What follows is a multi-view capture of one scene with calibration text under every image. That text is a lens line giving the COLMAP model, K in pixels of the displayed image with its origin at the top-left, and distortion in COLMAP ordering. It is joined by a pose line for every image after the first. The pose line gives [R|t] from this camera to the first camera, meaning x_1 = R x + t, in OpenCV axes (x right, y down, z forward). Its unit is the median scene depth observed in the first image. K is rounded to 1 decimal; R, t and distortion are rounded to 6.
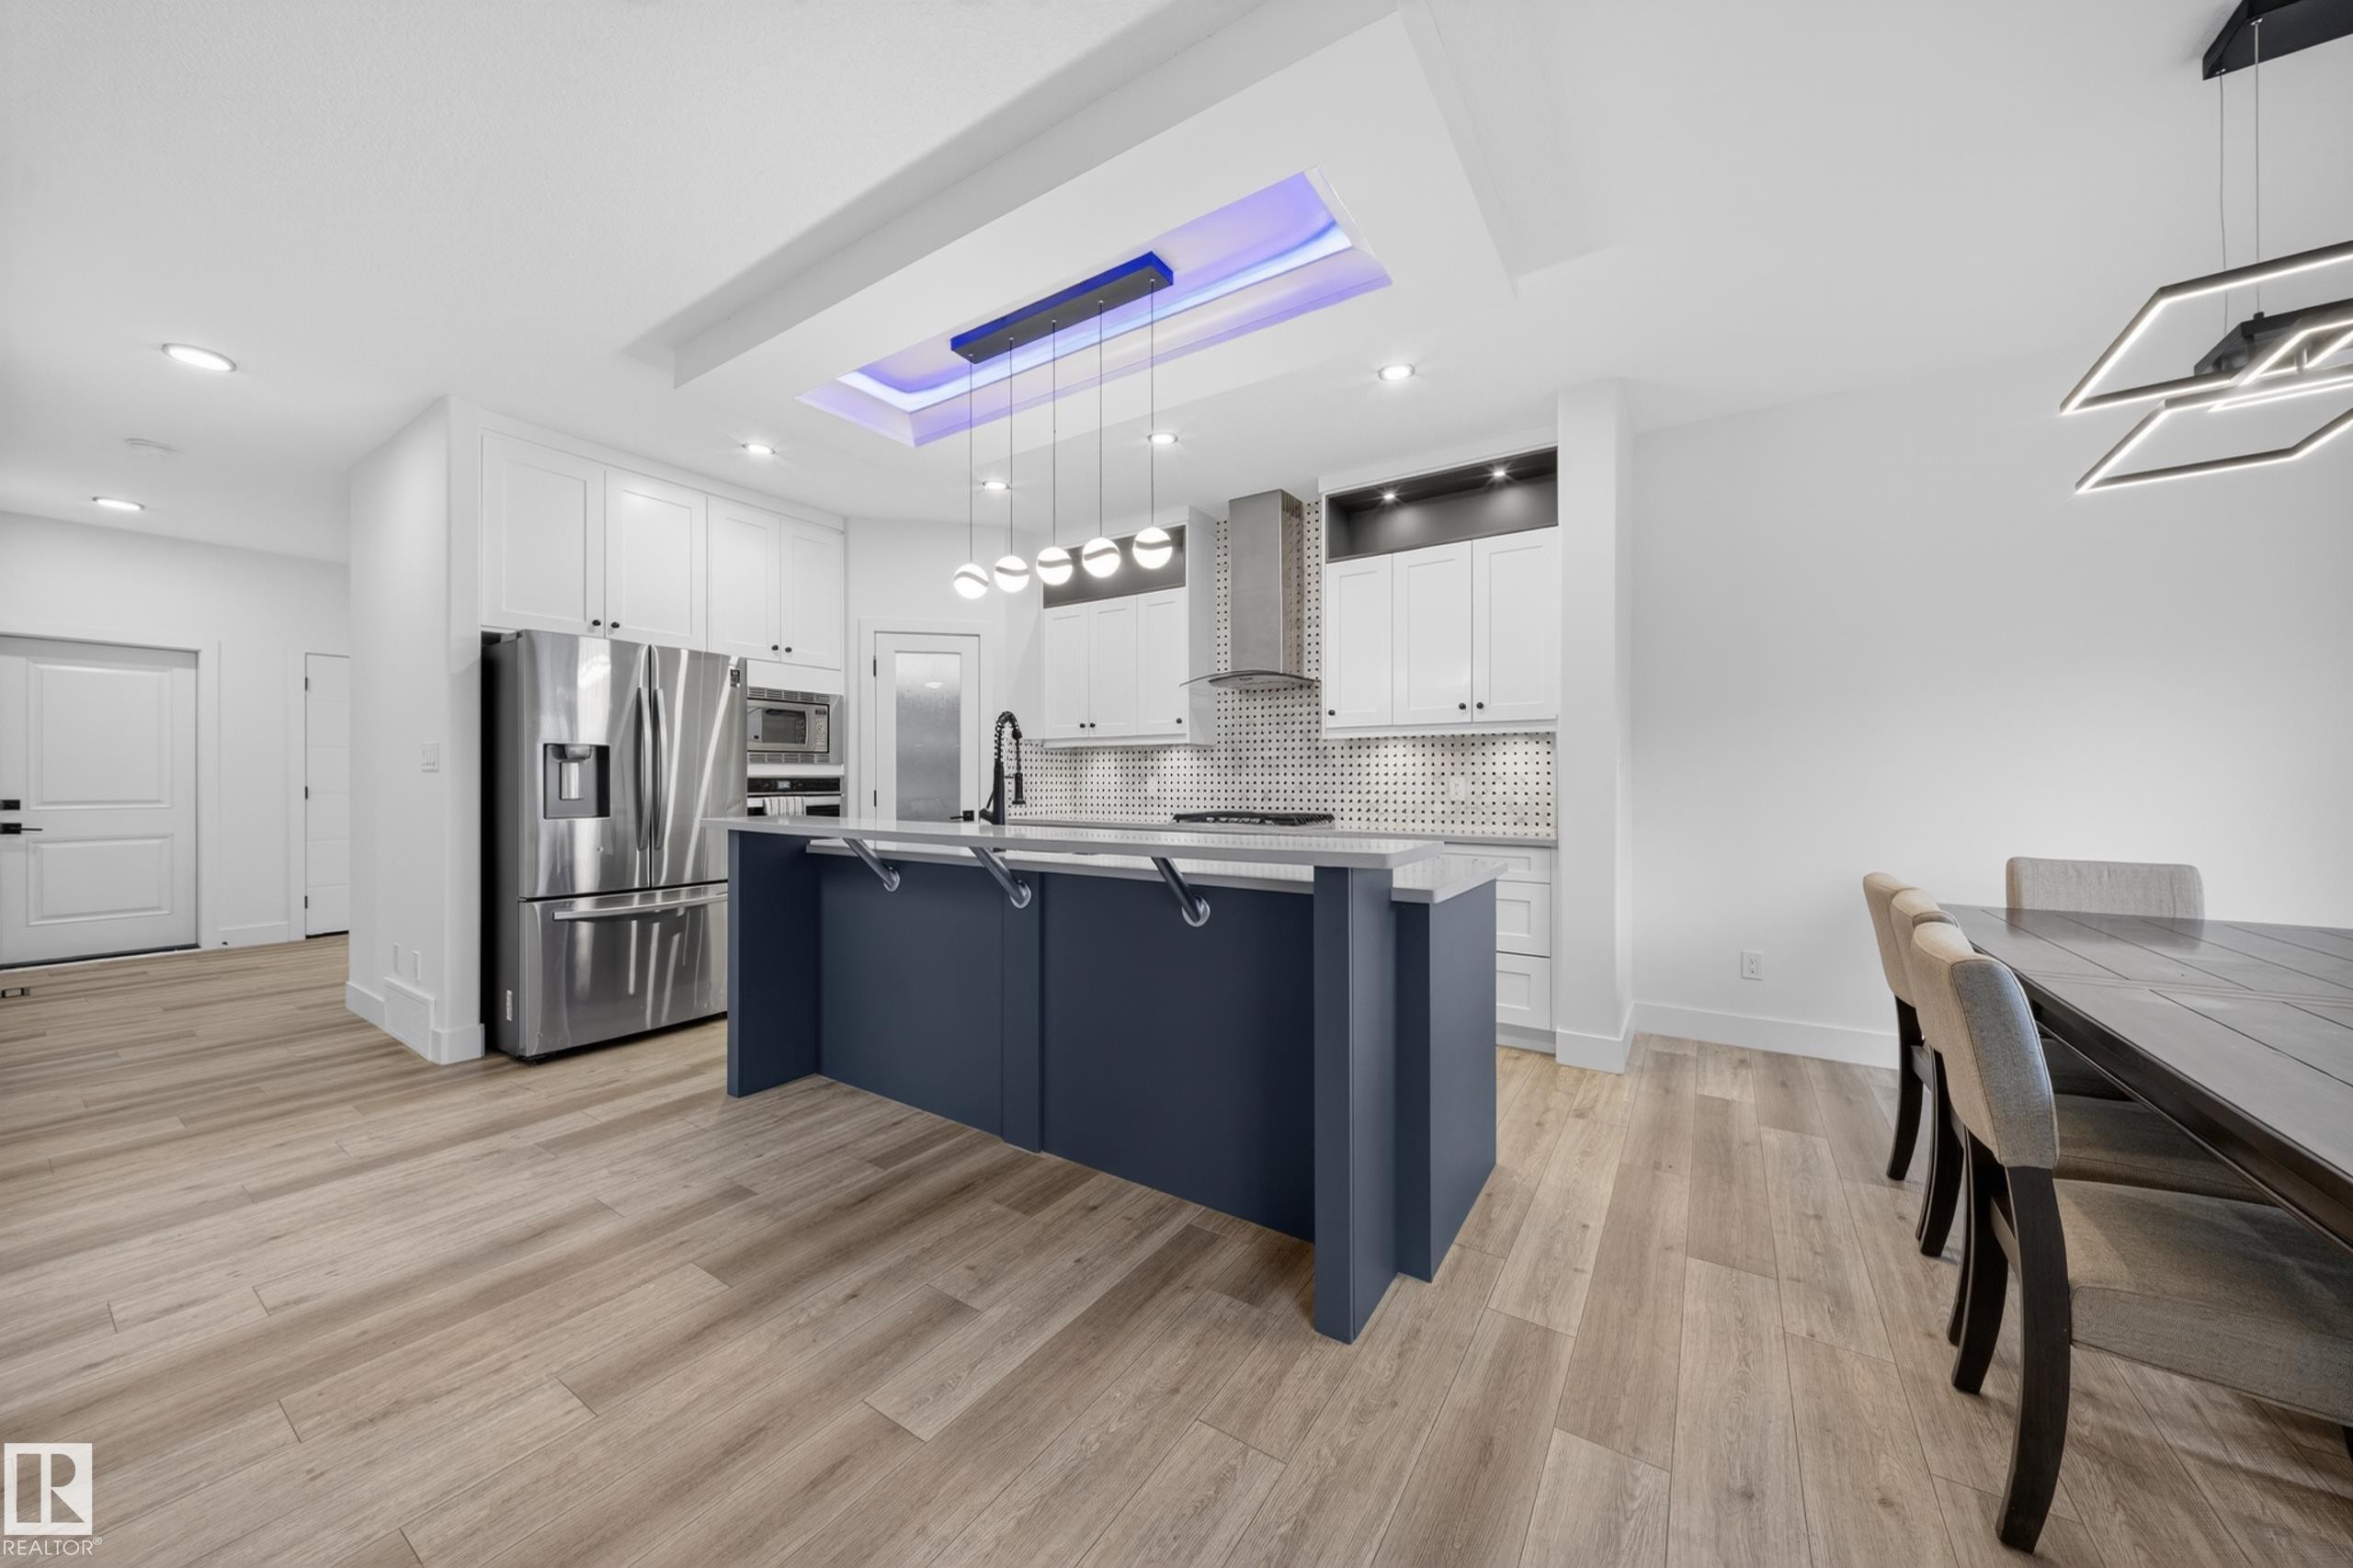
lens RADIAL K [[823.9, 0, 1159.5], [0, 823.9, 782.5], [0, 0, 1]] dist [-0.001847, -0.001693]
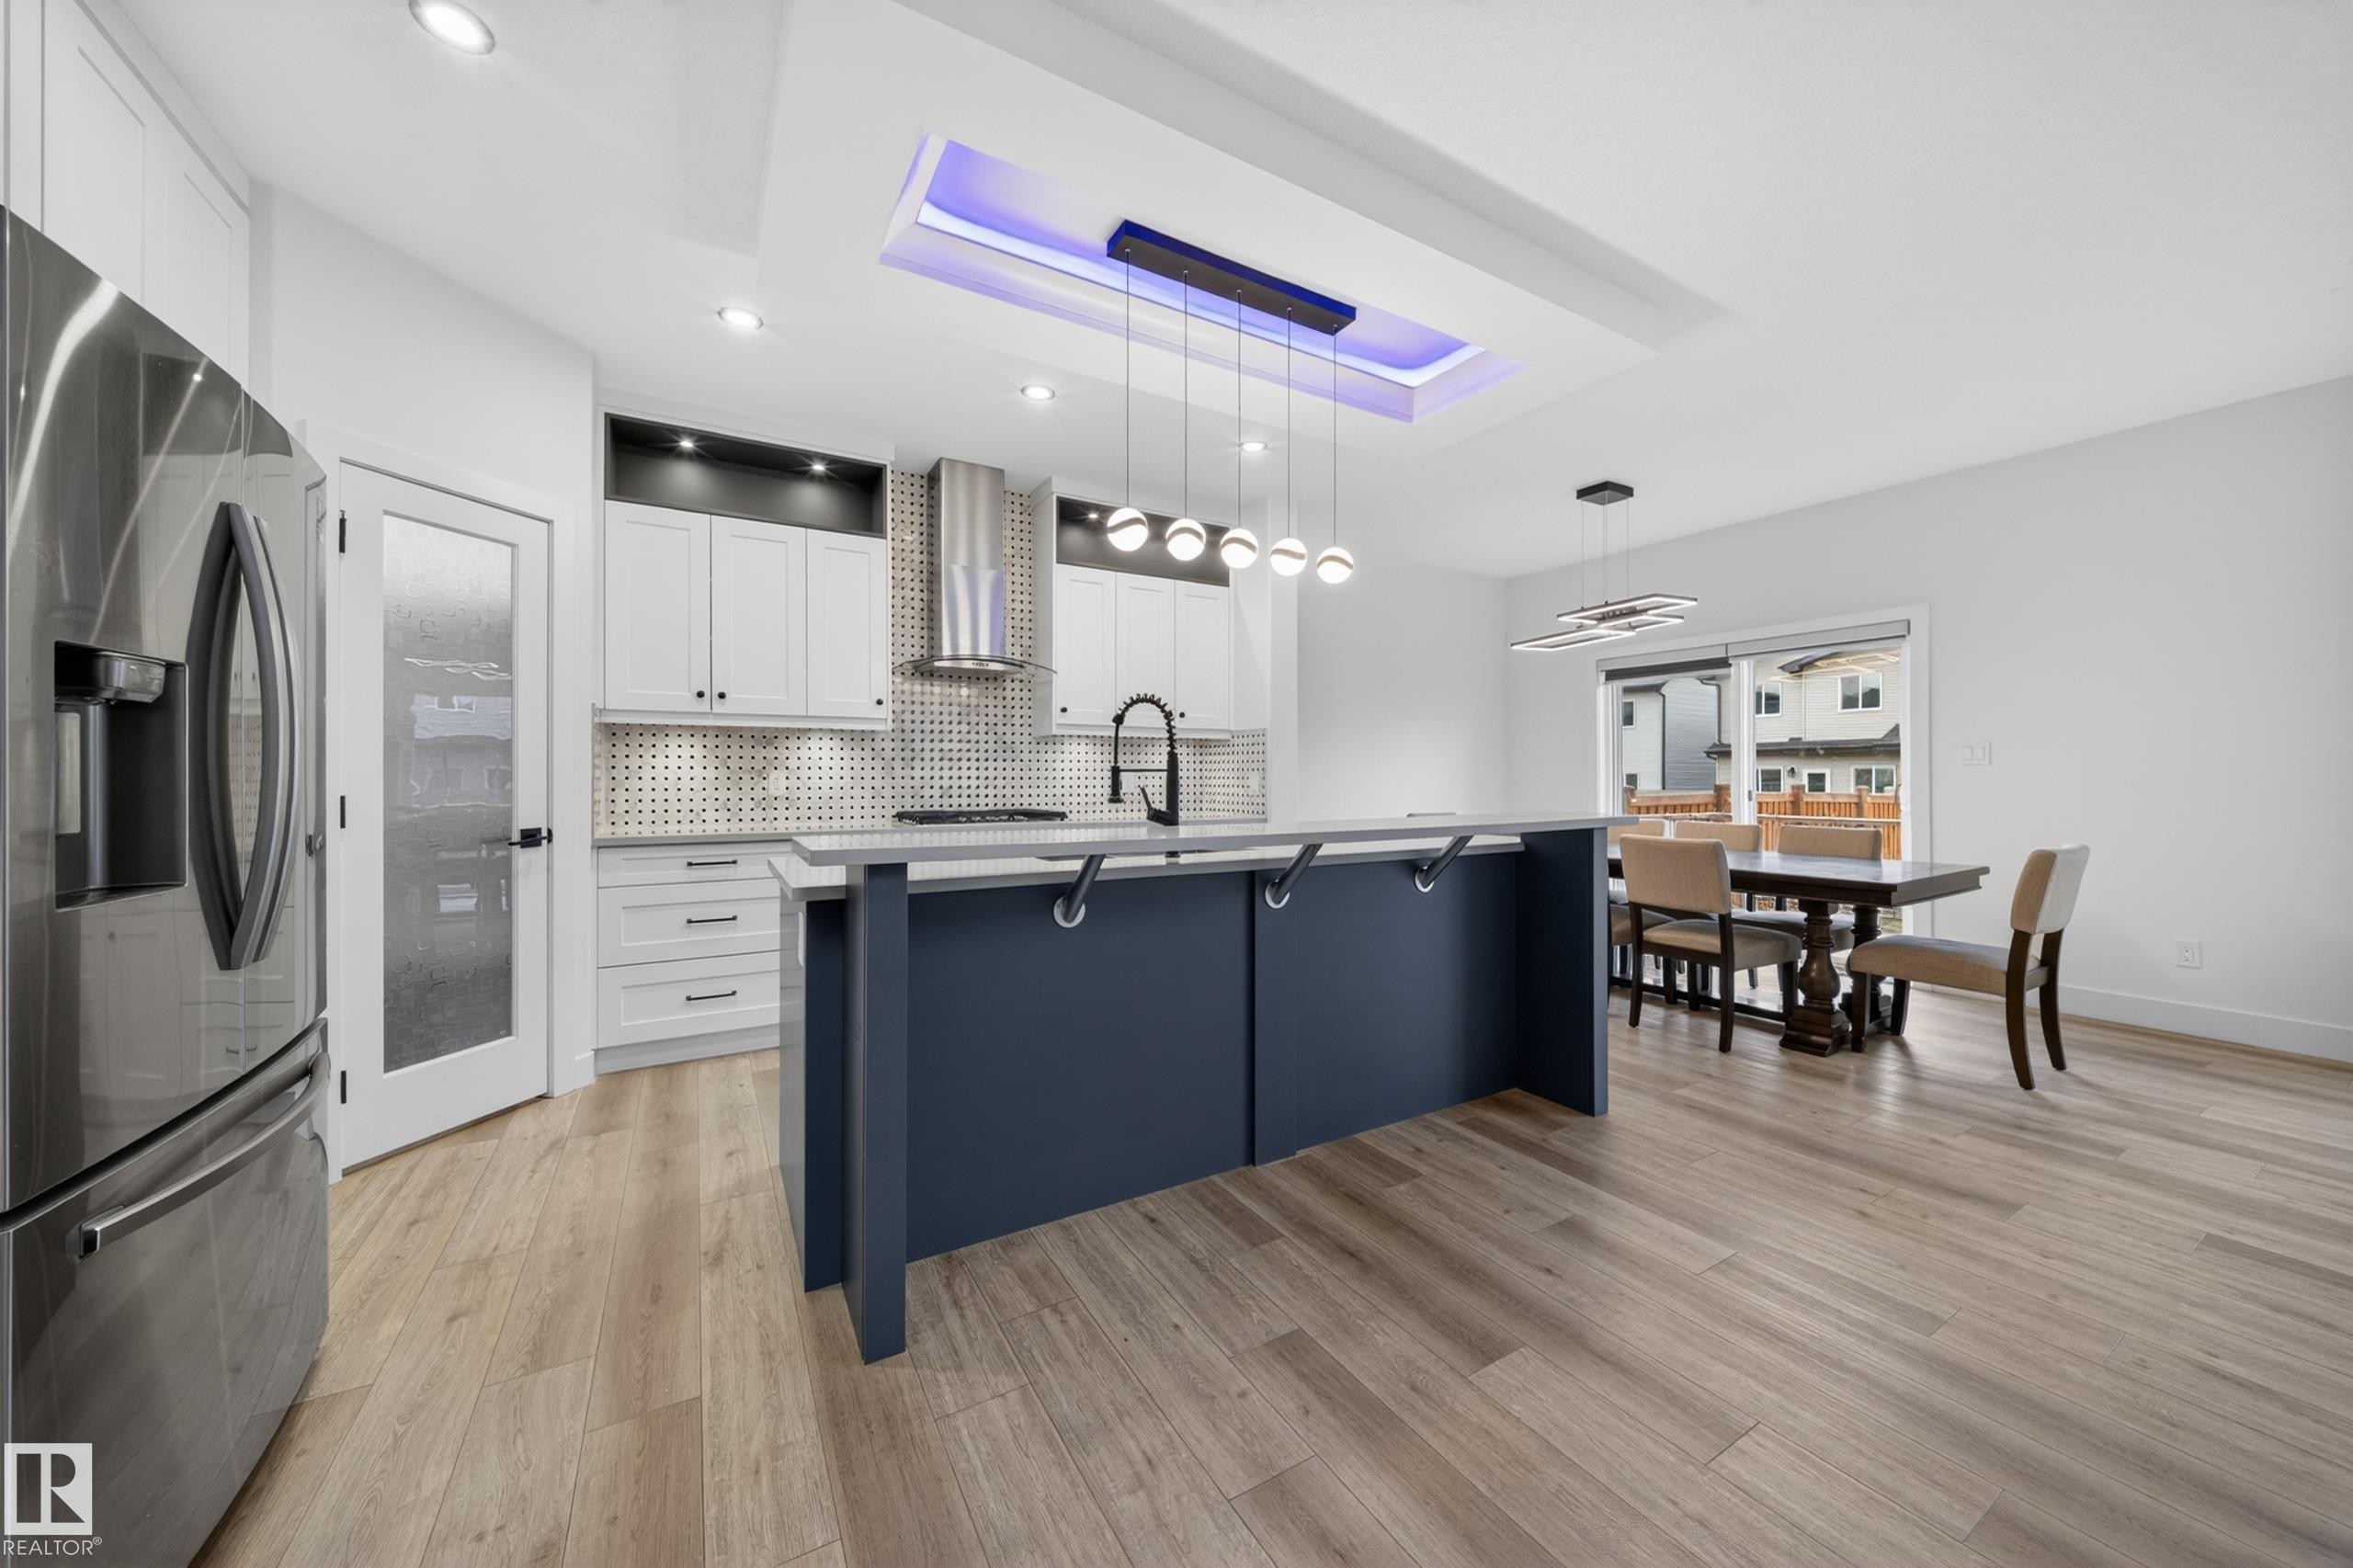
lens RADIAL K [[823.9, 0, 1165.6], [0, 823.9, 777.8], [0, 0, 1]] dist [-0.001847, -0.001693]
pose [[0.436919, -0.001477, 0.899500, -0.636019], [0.002490, 0.999997, 0.000432, 0.000624], [-0.899497, 0.002051, 0.436921, 0.412057]]
